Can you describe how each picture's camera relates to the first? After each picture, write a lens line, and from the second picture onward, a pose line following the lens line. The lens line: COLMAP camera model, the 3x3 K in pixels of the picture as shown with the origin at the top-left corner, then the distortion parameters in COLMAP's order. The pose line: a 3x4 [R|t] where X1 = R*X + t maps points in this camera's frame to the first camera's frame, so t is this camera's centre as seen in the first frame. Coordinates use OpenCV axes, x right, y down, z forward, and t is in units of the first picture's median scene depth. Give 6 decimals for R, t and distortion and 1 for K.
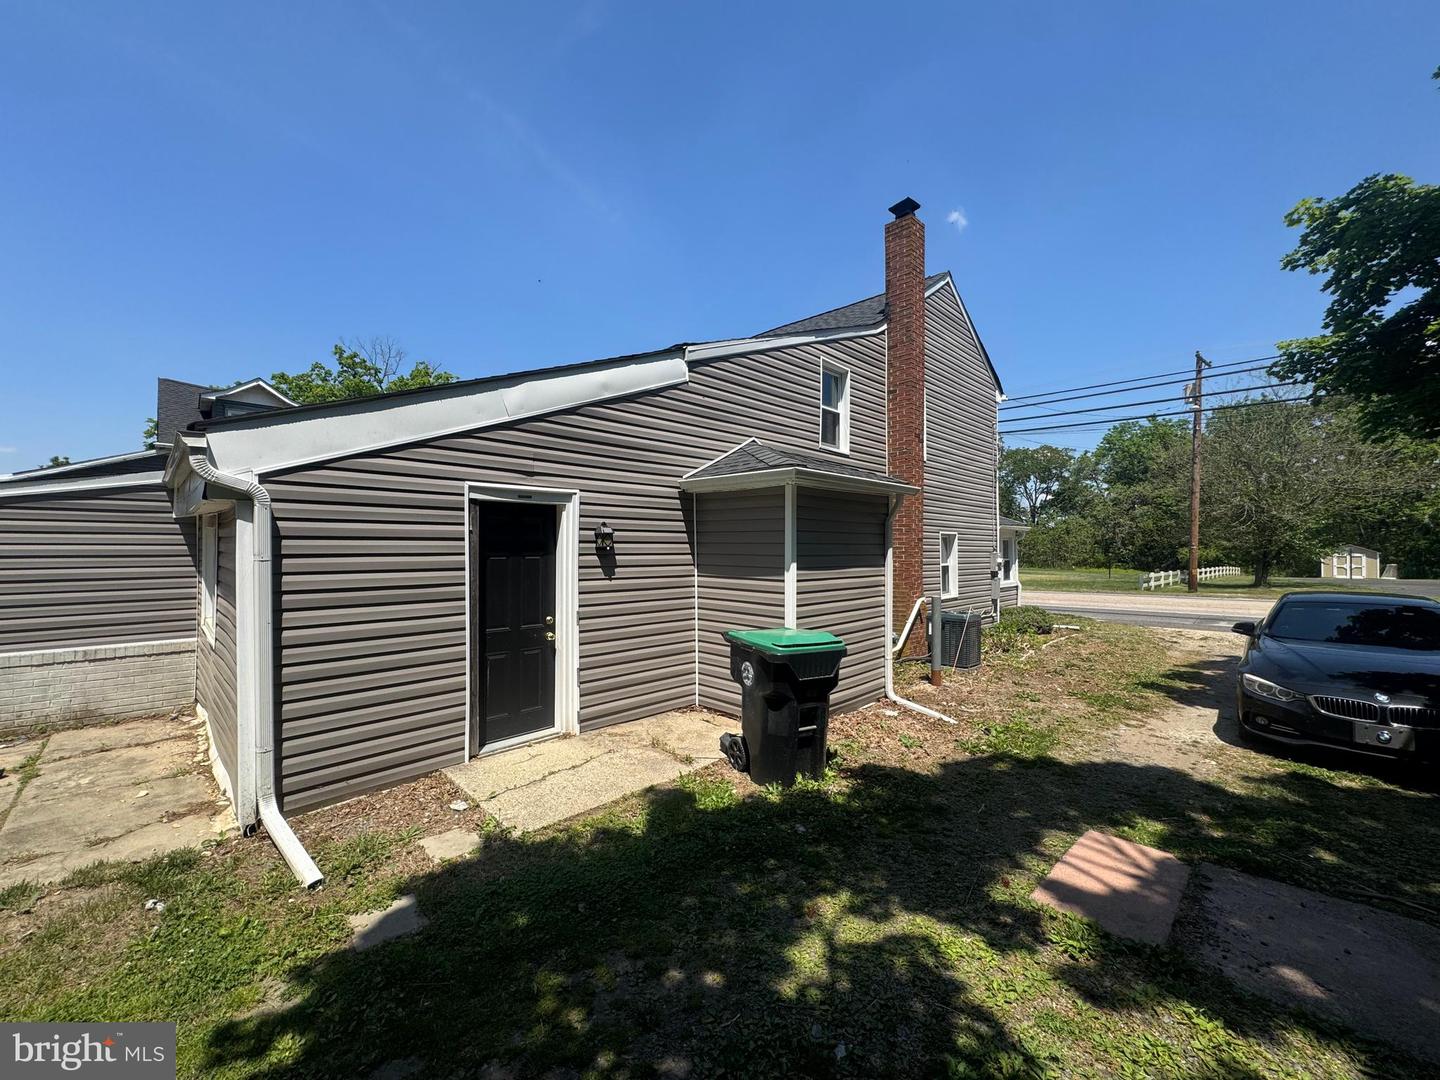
lens RADIAL K [[573.5, 0, 720.0], [0, 573.5, 540.0], [0, 0, 1]] dist [-0.001227, 0.000313]
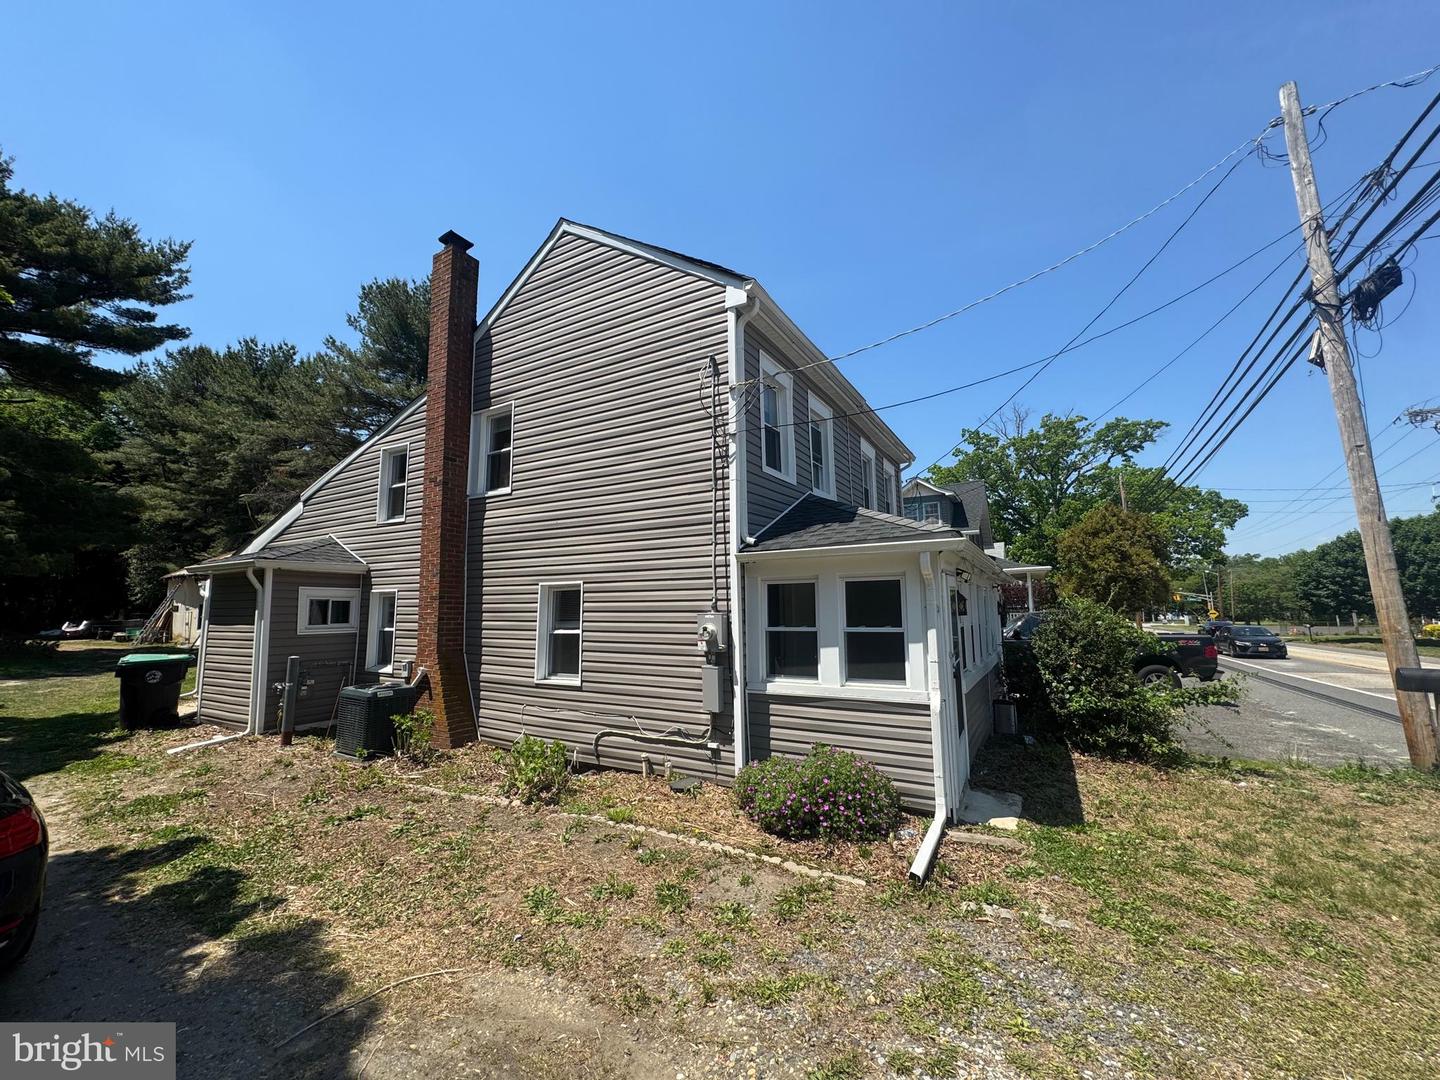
lens RADIAL K [[569.5, 0, 722.1], [0, 569.5, 542.7], [0, 0, 1]] dist [-0.001388, 0.000306]
pose [[0.269058, -0.122036, -0.955361, 2.138343], [0.024108, 0.992483, -0.119988, 0.048369], [0.962822, 0.009251, 0.269978, 1.982020]]
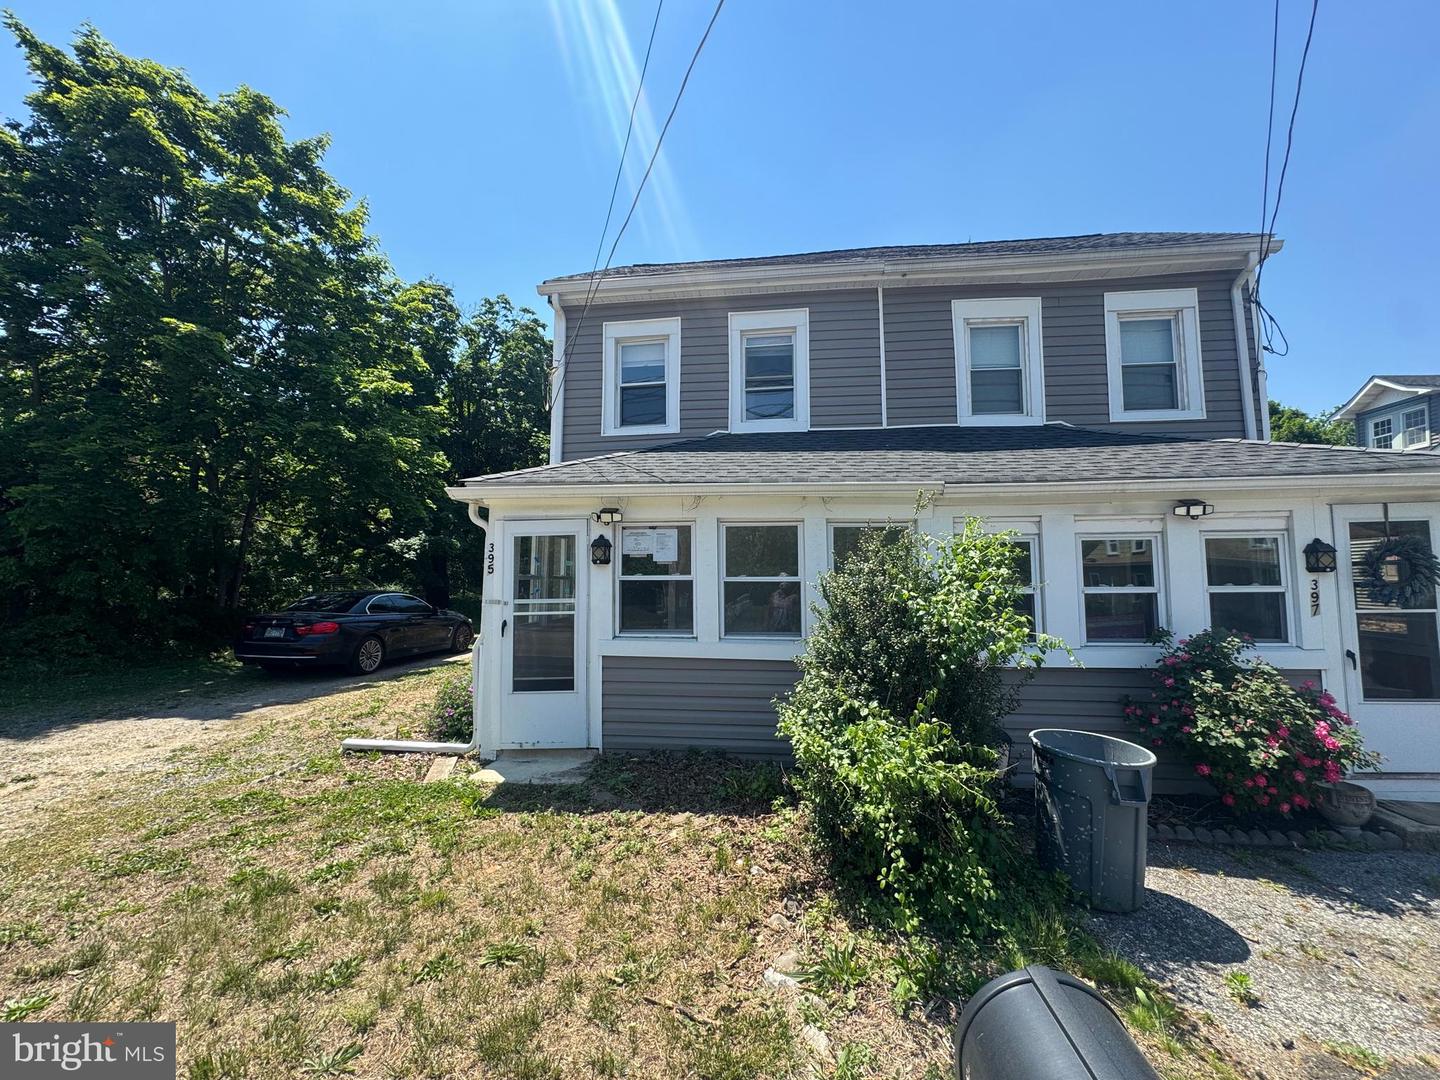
lens RADIAL K [[573.5, 0, 720.0], [0, 573.5, 540.0], [0, 0, 1]] dist [-0.001227, 0.000313]
pose [[-0.788899, -0.043686, -0.612968, 1.624094], [0.008466, 0.996603, -0.081924, 0.106042], [0.614464, -0.069819, -0.785849, 3.566130]]
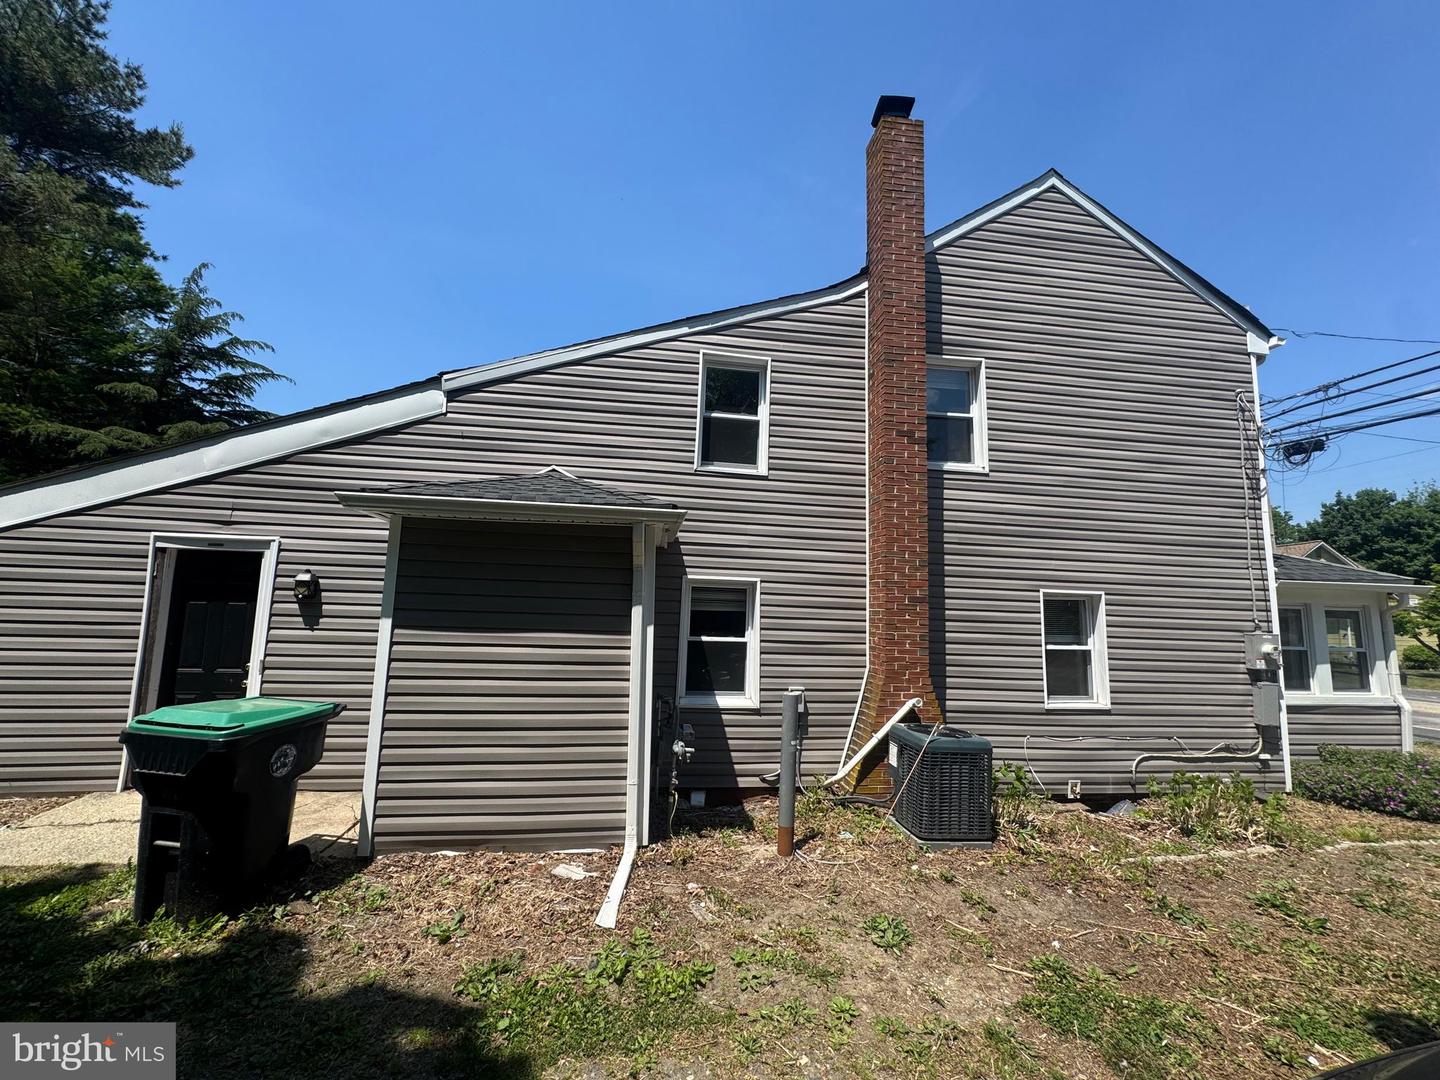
lens RADIAL K [[569.5, 0, 722.1], [0, 569.5, 542.7], [0, 0, 1]] dist [-0.001388, 0.000306]
pose [[0.793969, -0.047278, -0.606117, 0.927420], [-0.020349, 0.994346, -0.104217, 0.010022], [0.607617, 0.095079, 0.788519, 0.661239]]
